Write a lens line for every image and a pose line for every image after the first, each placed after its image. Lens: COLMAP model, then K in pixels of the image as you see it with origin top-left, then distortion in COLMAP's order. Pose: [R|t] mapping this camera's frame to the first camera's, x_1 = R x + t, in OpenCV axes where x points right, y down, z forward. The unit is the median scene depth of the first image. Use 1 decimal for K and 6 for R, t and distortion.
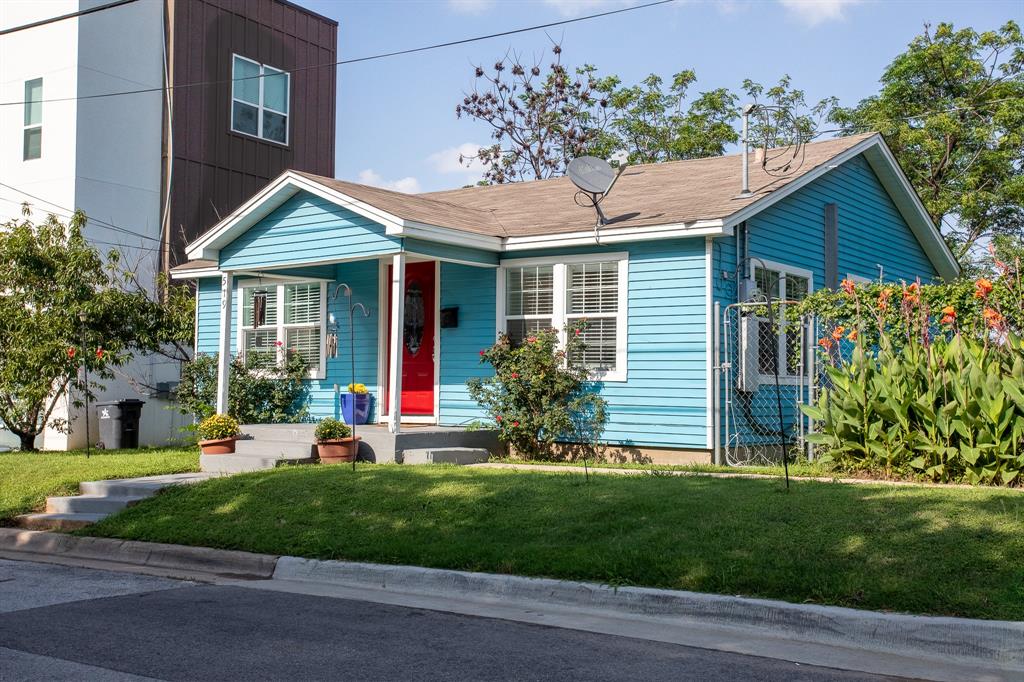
lens RADIAL K [[1111.0, 0, 512.0], [0, 1111.0, 341.0], [0, 0, 1]] dist [0.005574, 0.147910]
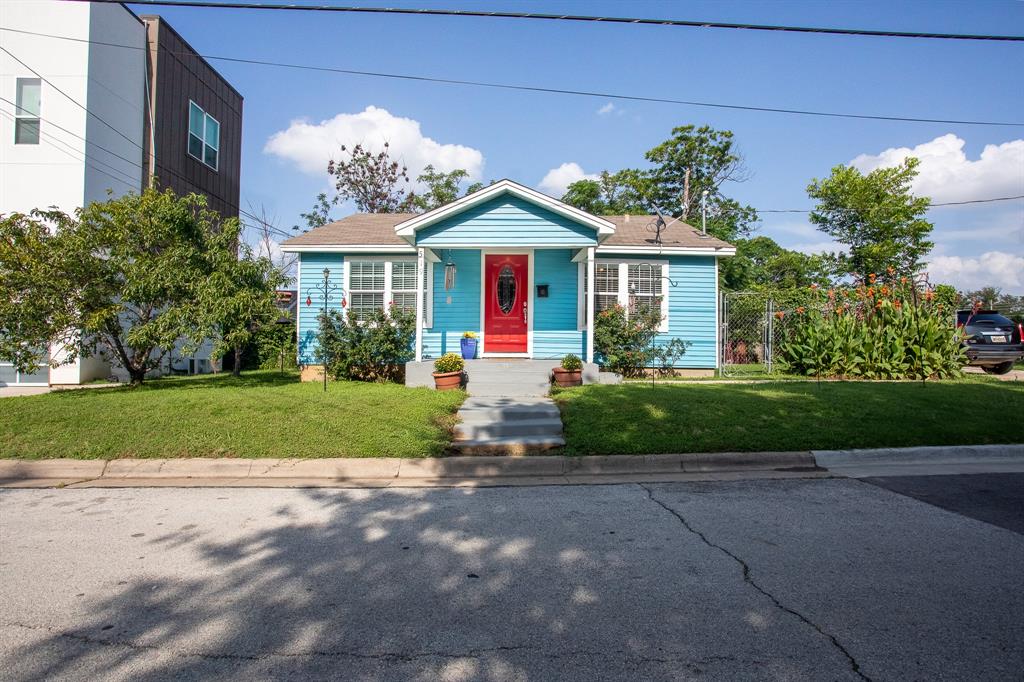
lens RADIAL K [[516.6, 0, 512.0], [0, 516.6, 341.0], [0, 0, 1]] dist [-0.077519, 0.032754]
pose [[0.810930, 0.001909, 0.585141, -0.575756], [-0.030335, 0.998787, 0.038782, 0.025537], [-0.584357, -0.049200, 0.810004, 0.458953]]
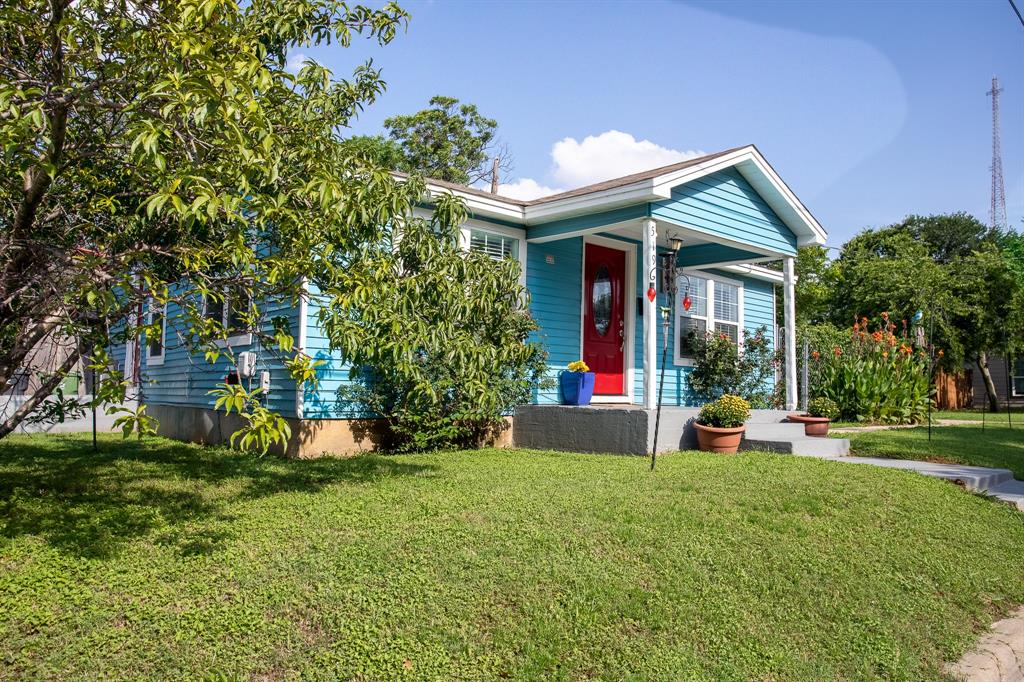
lens RADIAL K [[711.0, 0, 512.0], [0, 711.0, 341.0], [0, 0, 1]] dist [-0.040171, 0.050720]
pose [[0.228261, 0.068531, 0.971185, -0.844419], [-0.066641, 0.996280, -0.054639, 0.066497], [-0.971317, -0.052249, 0.231979, 1.052545]]
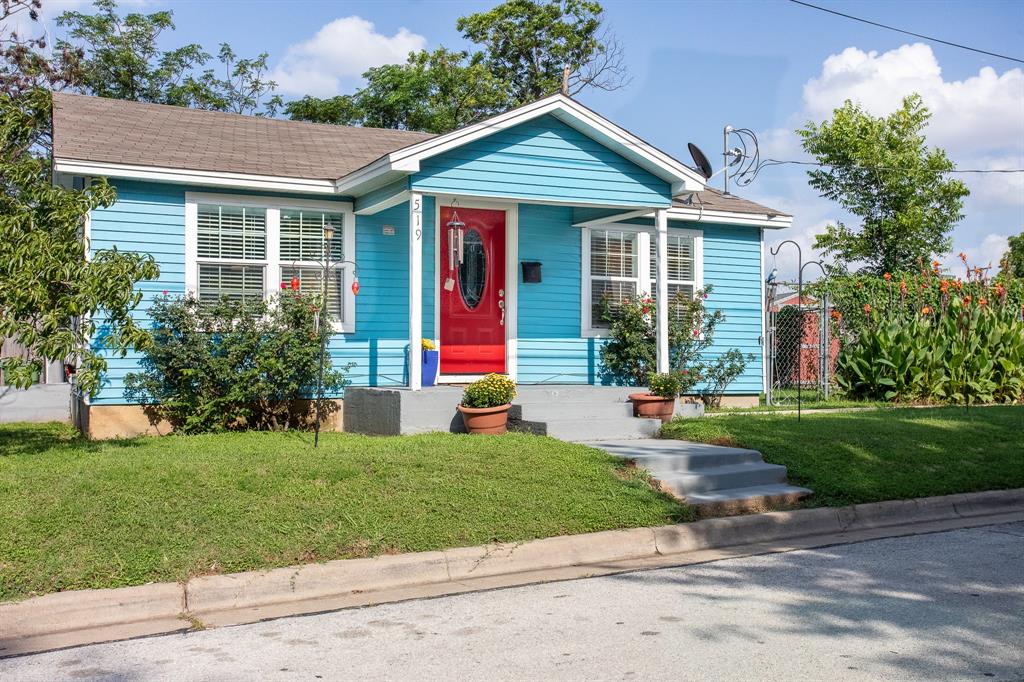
lens RADIAL K [[1002.6, 0, 512.0], [0, 1002.6, 341.0], [0, 0, 1]] dist [0.037870, 0.027757]
pose [[0.477269, 0.013550, 0.878653, -0.912163], [-0.036927, 0.999307, 0.004648, 0.038879], [-0.877981, -0.034664, 0.477439, 0.649258]]
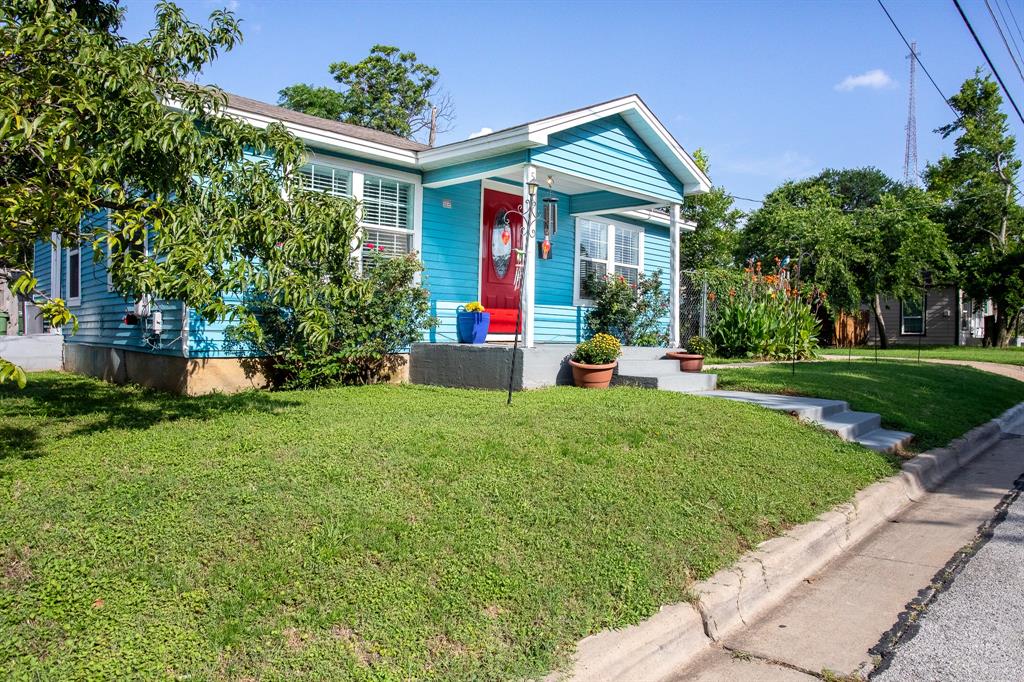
lens RADIAL K [[662.2, 0, 512.0], [0, 662.2, 341.0], [0, 0, 1]] dist [-0.065007, 0.069666]
pose [[0.167697, -0.017030, 0.985691, -0.819515], [-0.065982, 0.997415, 0.028458, 0.062261], [-0.983628, -0.069810, 0.166140, 0.996440]]
